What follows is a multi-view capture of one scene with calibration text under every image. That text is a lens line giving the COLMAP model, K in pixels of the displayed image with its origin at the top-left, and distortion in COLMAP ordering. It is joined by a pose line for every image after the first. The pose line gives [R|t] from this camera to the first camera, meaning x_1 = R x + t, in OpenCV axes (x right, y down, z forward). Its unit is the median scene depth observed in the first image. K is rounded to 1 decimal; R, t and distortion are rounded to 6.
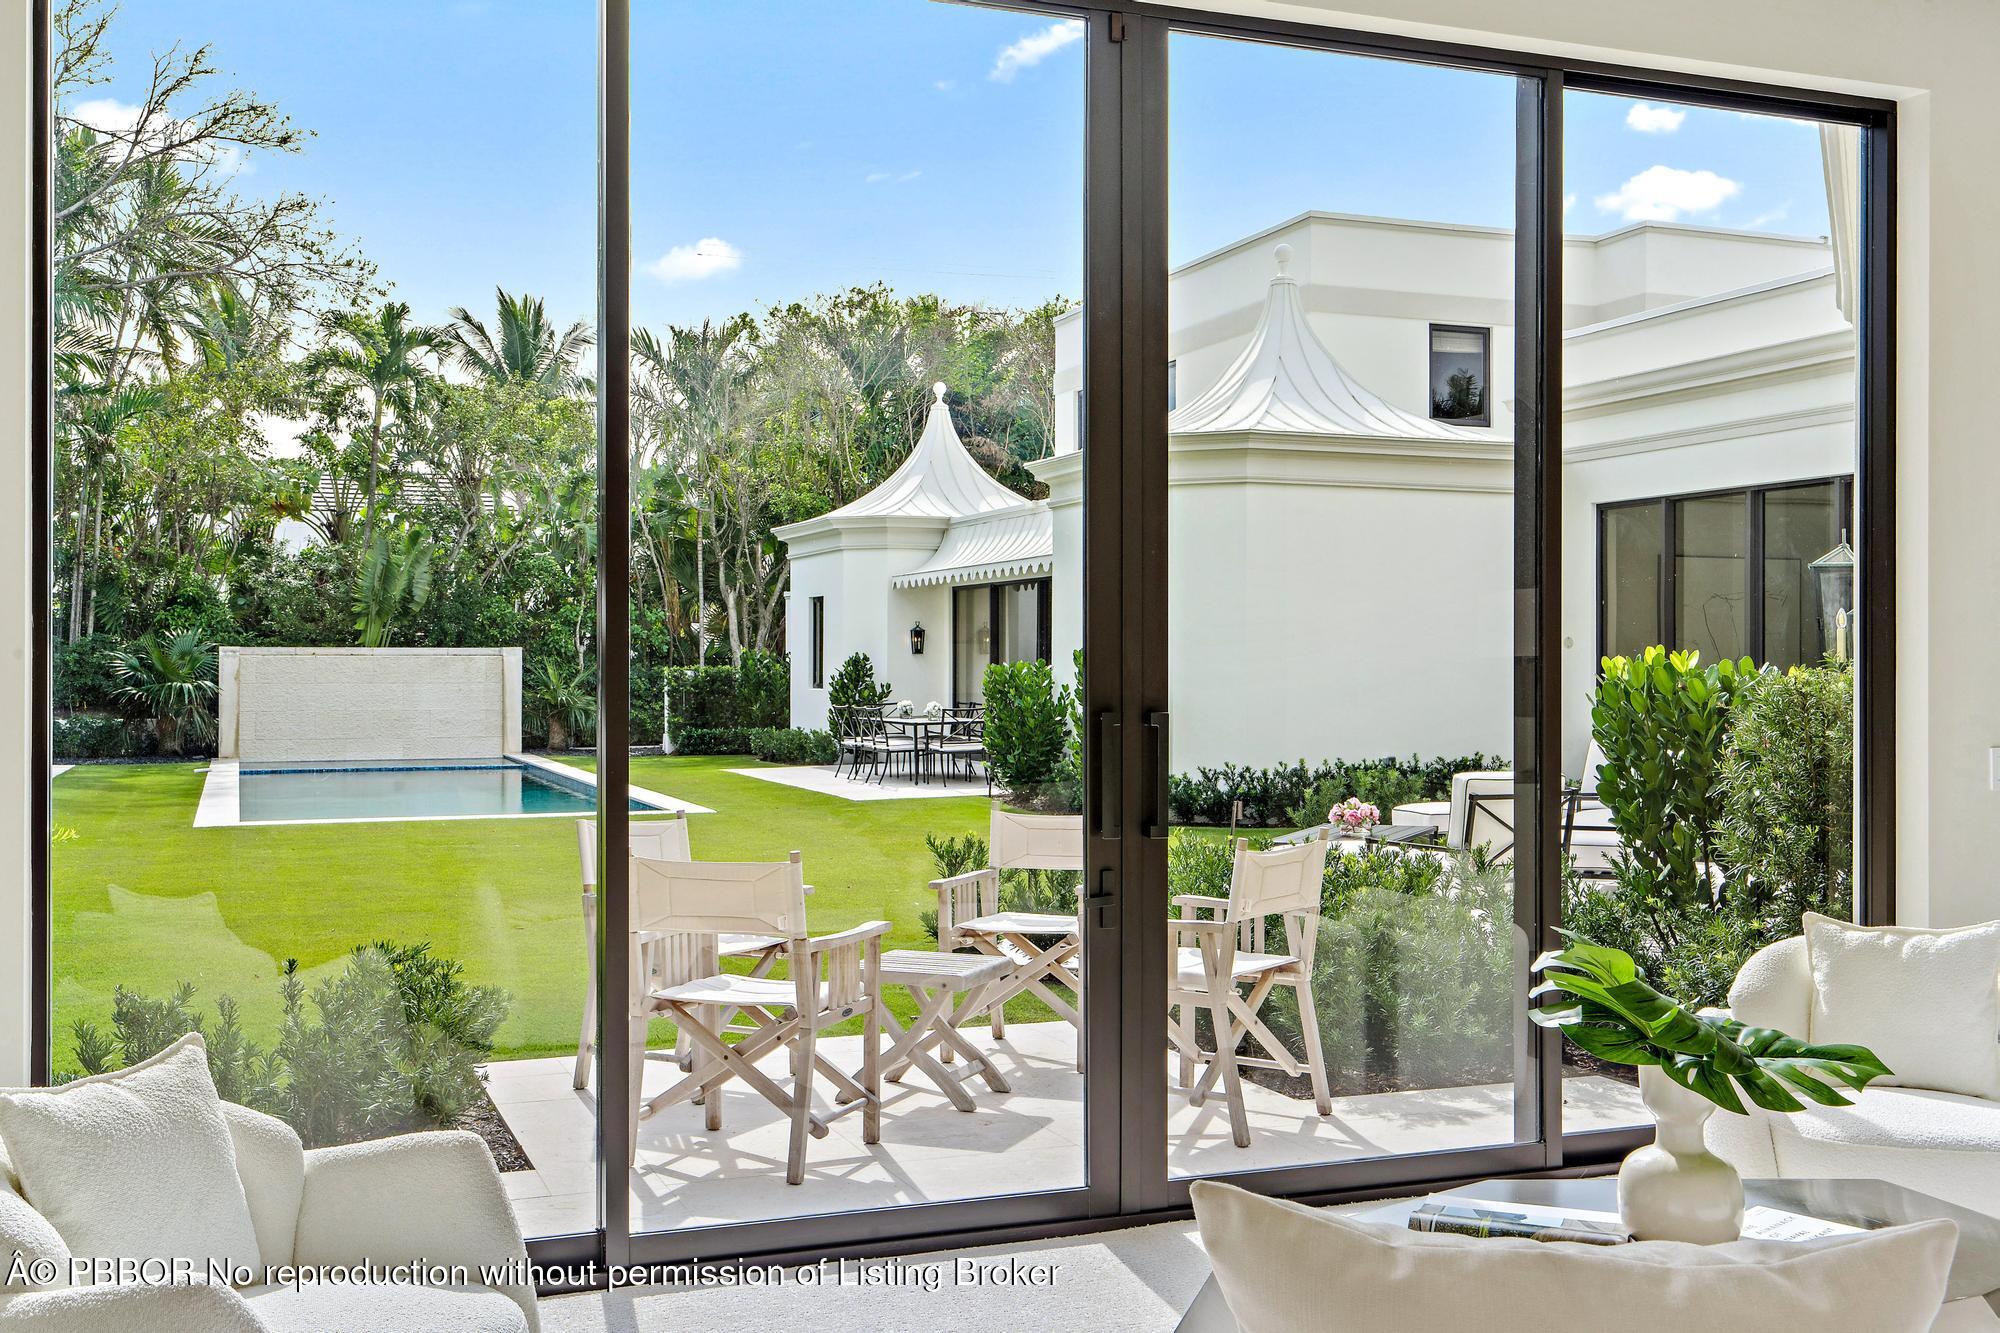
lens RADIAL K [[1982.6, 0, 1000.0], [0, 1982.6, 666.5], [0, 0, 1]] dist [0.007090, 0.004034]
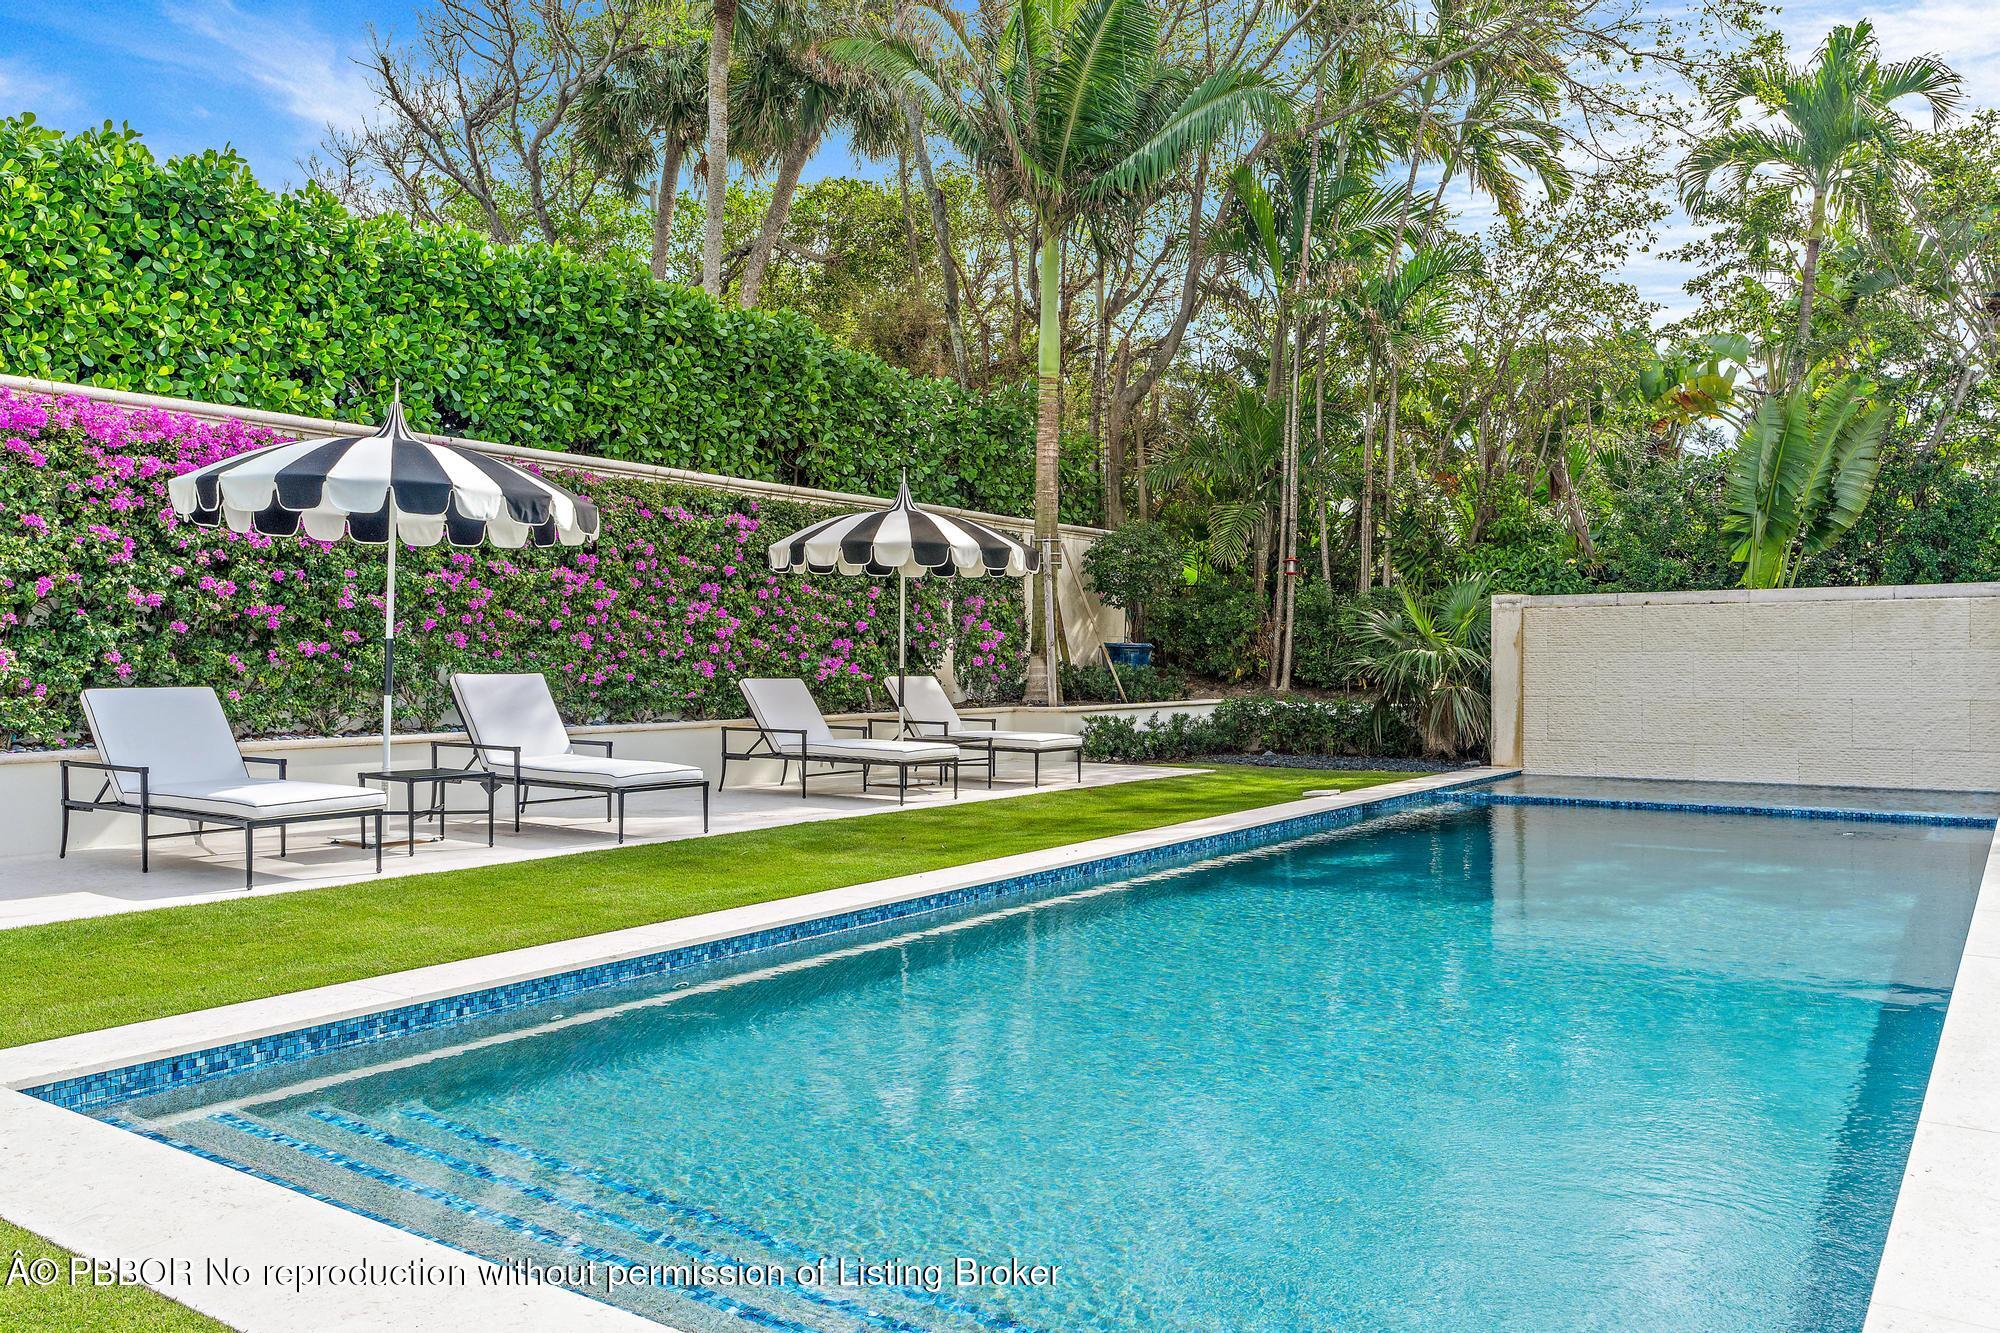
lens RADIAL K [[1454.1, 0, 1000.0], [0, 1454.1, 666.5], [0, 0, 1]] dist [0.001976, -0.000593]
pose [[0.551945, 0.002556, -0.833876, -0.081546], [-0.001589, 0.999997, 0.002014, 0.012151], [0.833879, 0.000213, 0.551948, 0.577915]]
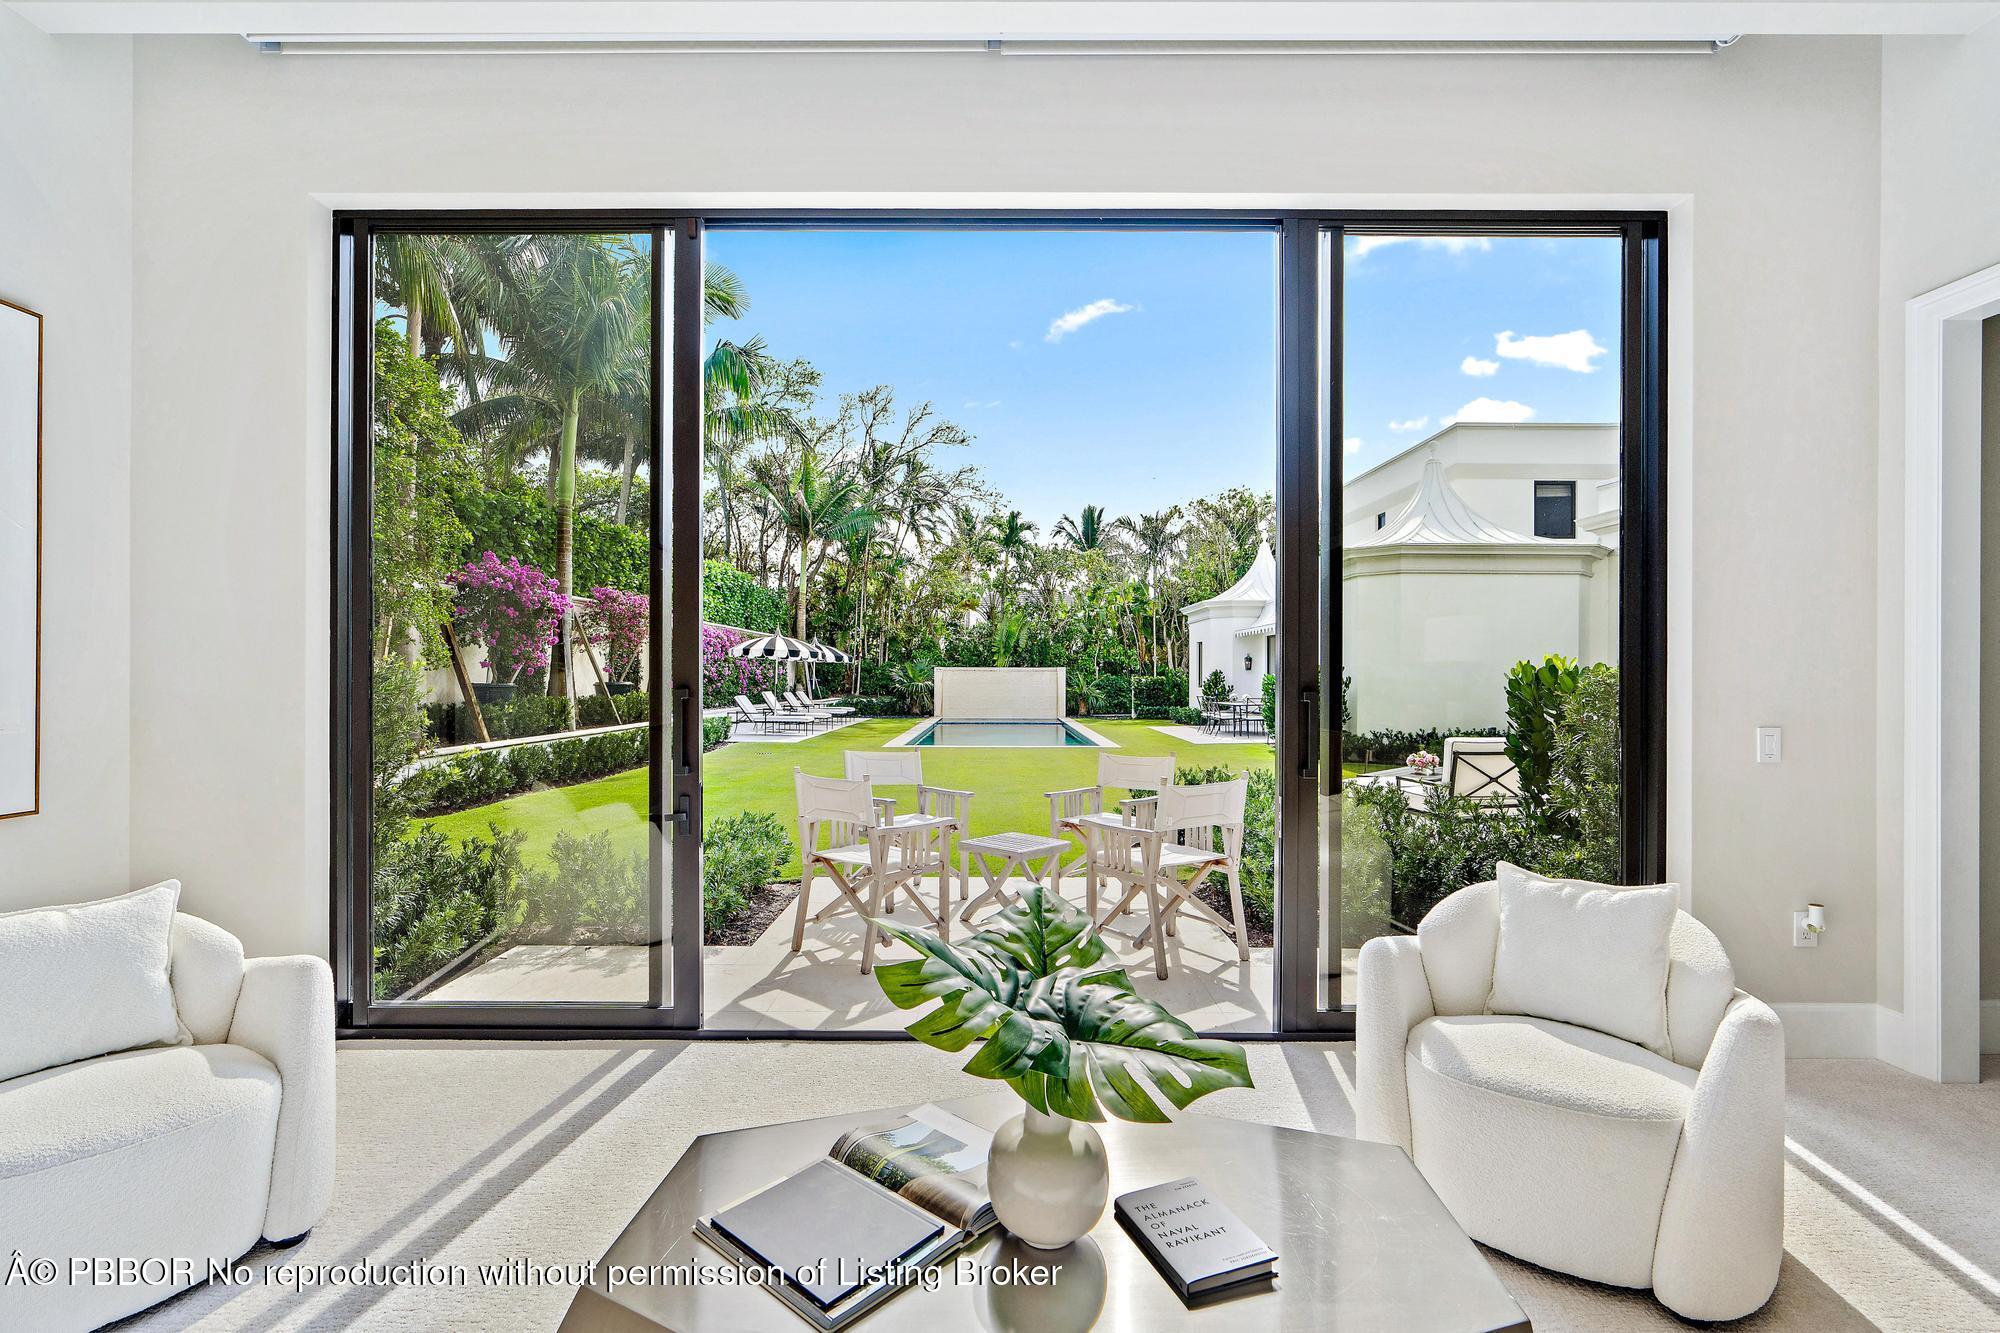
lens RADIAL K [[916.5, 0, 993.0], [0, 916.5, 676.0], [0, 0, 1]] dist [-0.008112, 0.000136]
pose [[0.932689, 0.002065, -0.360675, 0.042500], [-0.003065, 0.999993, -0.002200, 0.001997], [0.360668, 0.003158, 0.932689, 0.050377]]
